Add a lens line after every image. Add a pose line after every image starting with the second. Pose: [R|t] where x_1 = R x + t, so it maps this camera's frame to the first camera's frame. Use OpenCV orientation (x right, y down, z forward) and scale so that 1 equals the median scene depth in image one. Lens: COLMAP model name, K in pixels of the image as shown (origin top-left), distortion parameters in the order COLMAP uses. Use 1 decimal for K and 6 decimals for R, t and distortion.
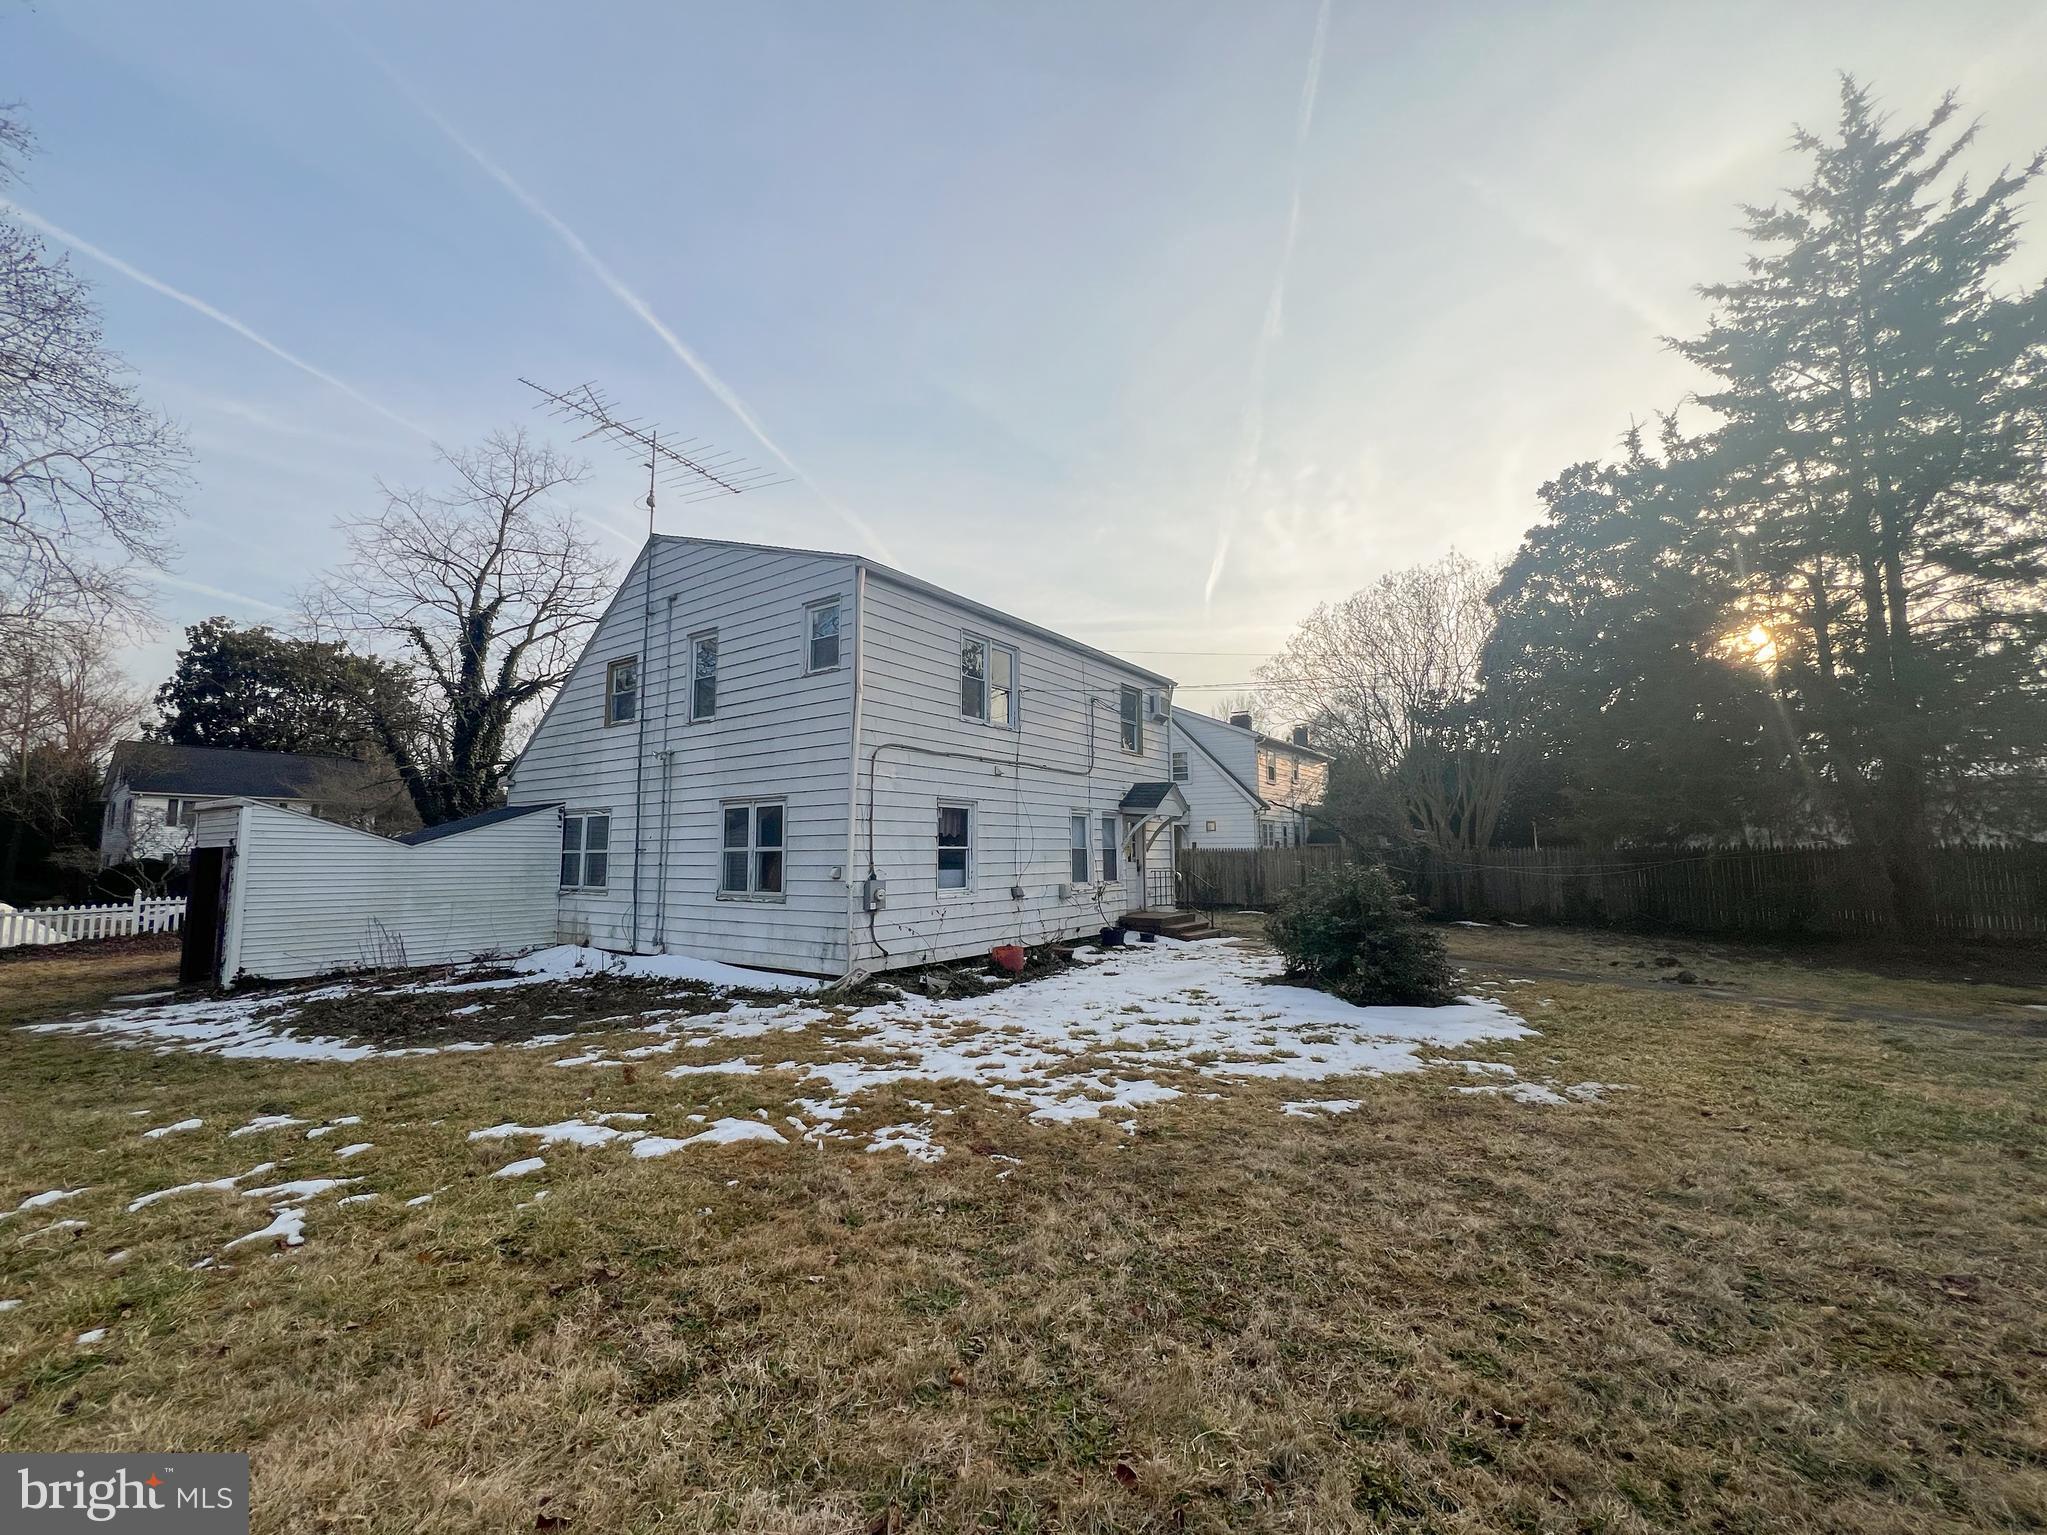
lens RADIAL K [[817.1, 0, 992.2], [0, 817.1, 770.5], [0, 0, 1]] dist [0.000582, -0.000595]
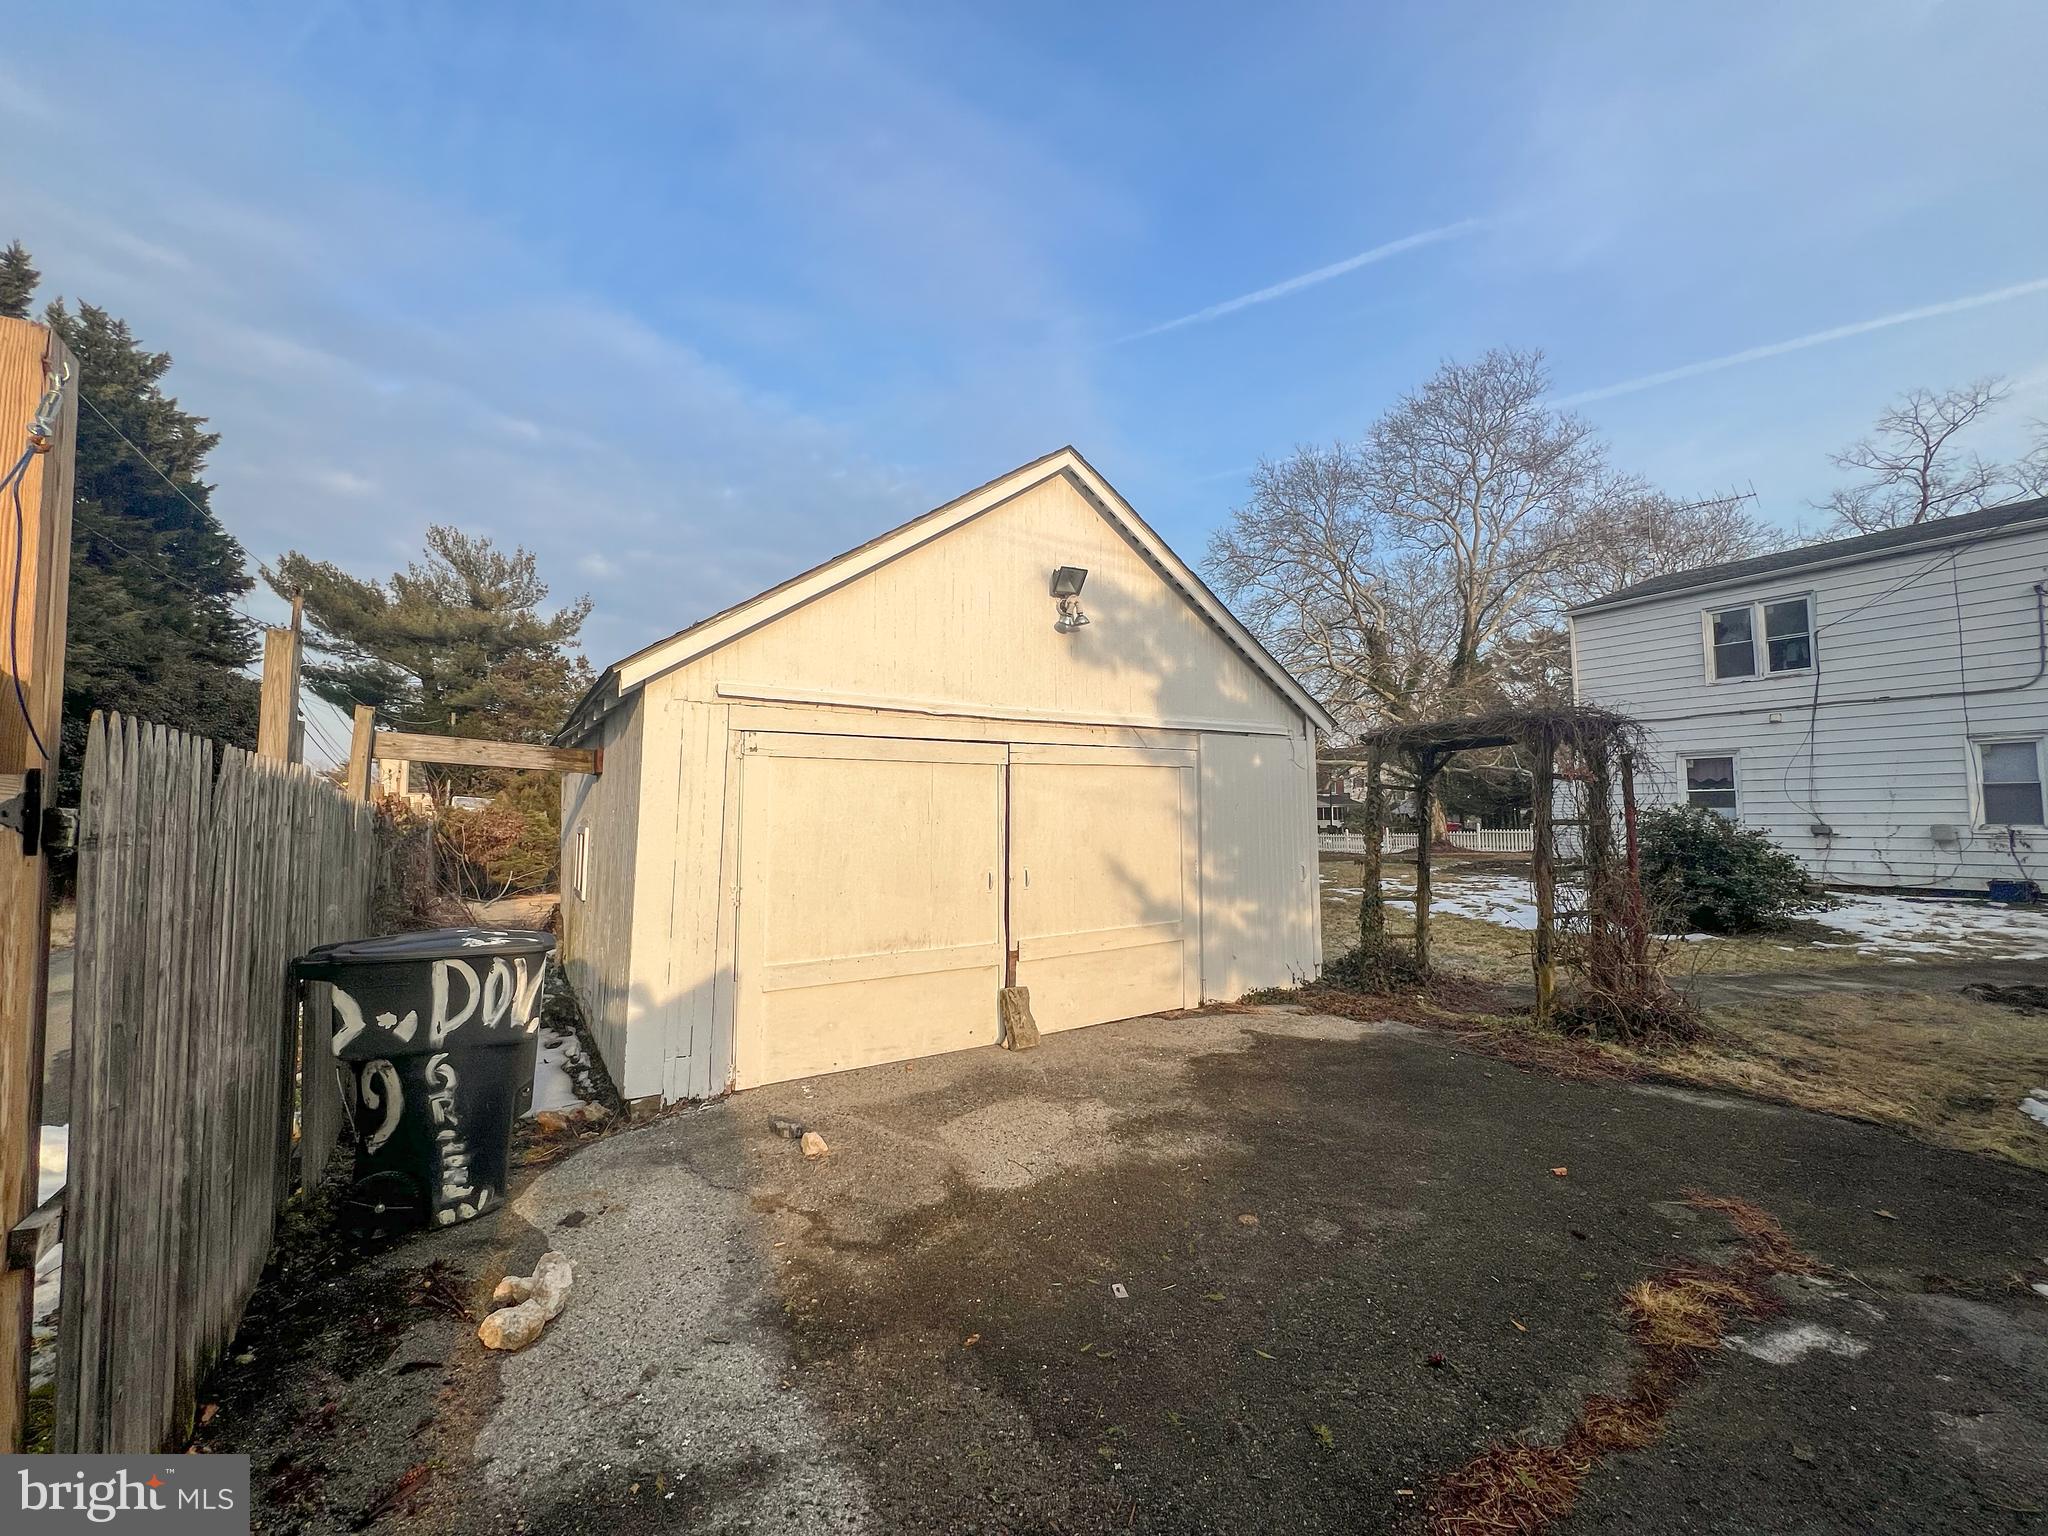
lens RADIAL K [[817.5, 0, 1025.4], [0, 817.5, 770.6], [0, 0, 1]] dist [0.000582, -0.000595]
pose [[-0.361365, -0.043013, -0.931432, 1.316175], [0.102663, 0.991027, -0.085595, 0.057609], [0.926755, -0.126555, -0.353707, 0.424601]]
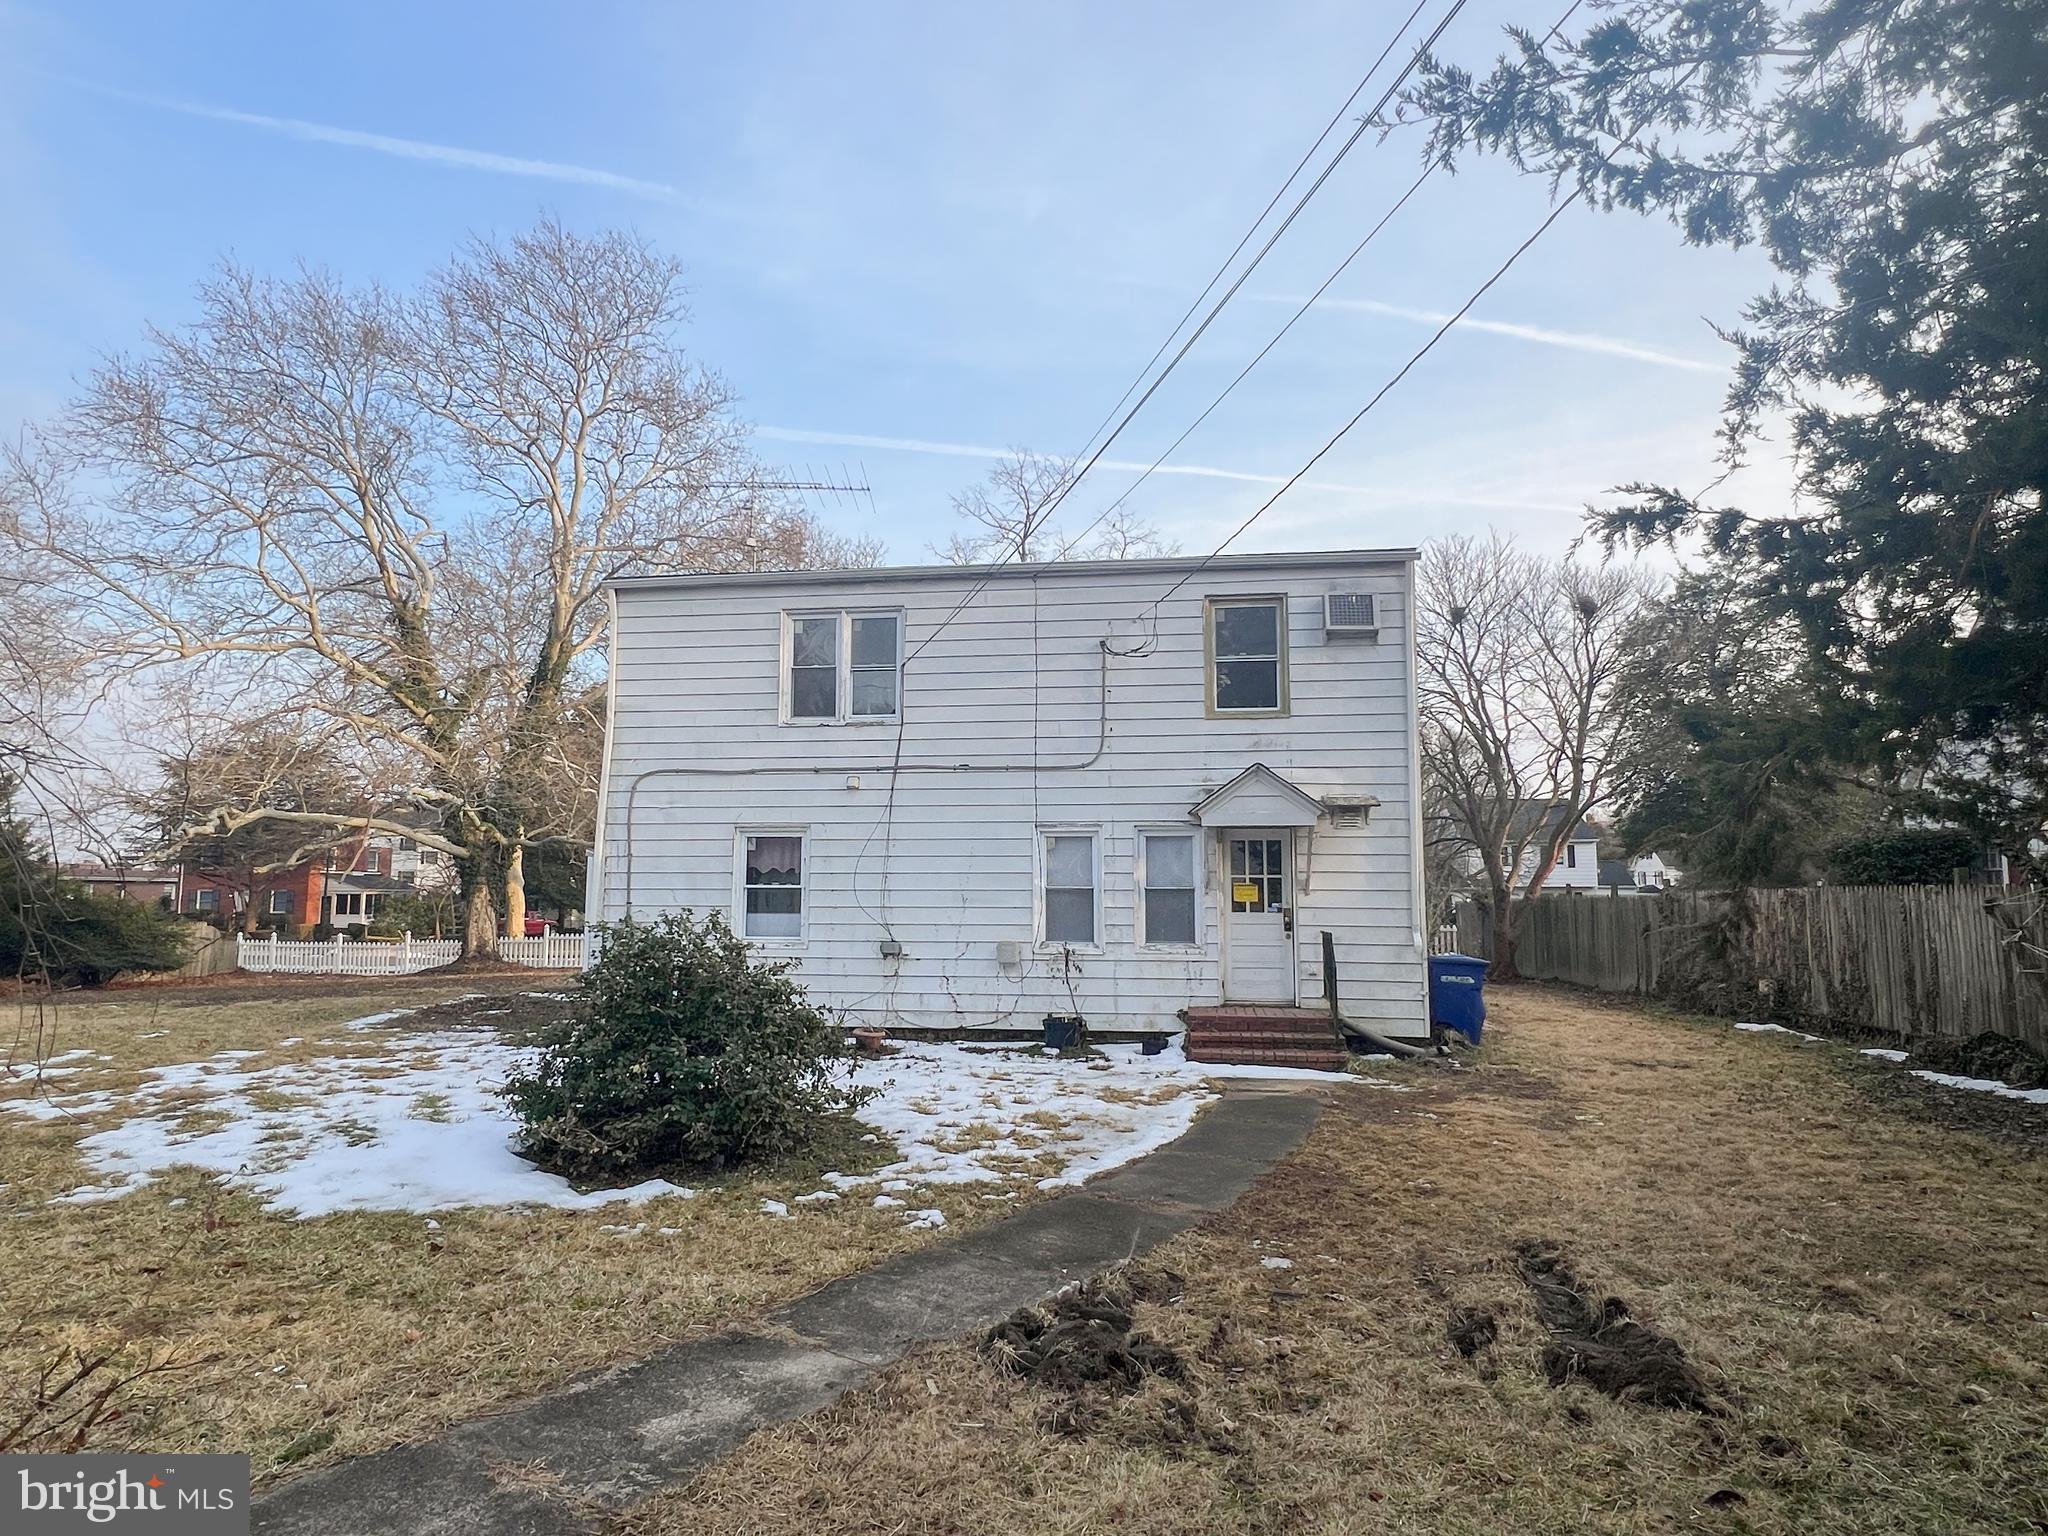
lens RADIAL K [[1139.2, 0, 1028.9], [0, 1139.2, 768.7], [0, 0, 1]] dist [-0.000362, -0.000191]
pose [[0.457962, -0.097136, -0.883649, 0.947904], [0.081088, 0.994433, -0.067289, 0.066921], [0.885266, -0.040837, 0.463289, 0.627915]]
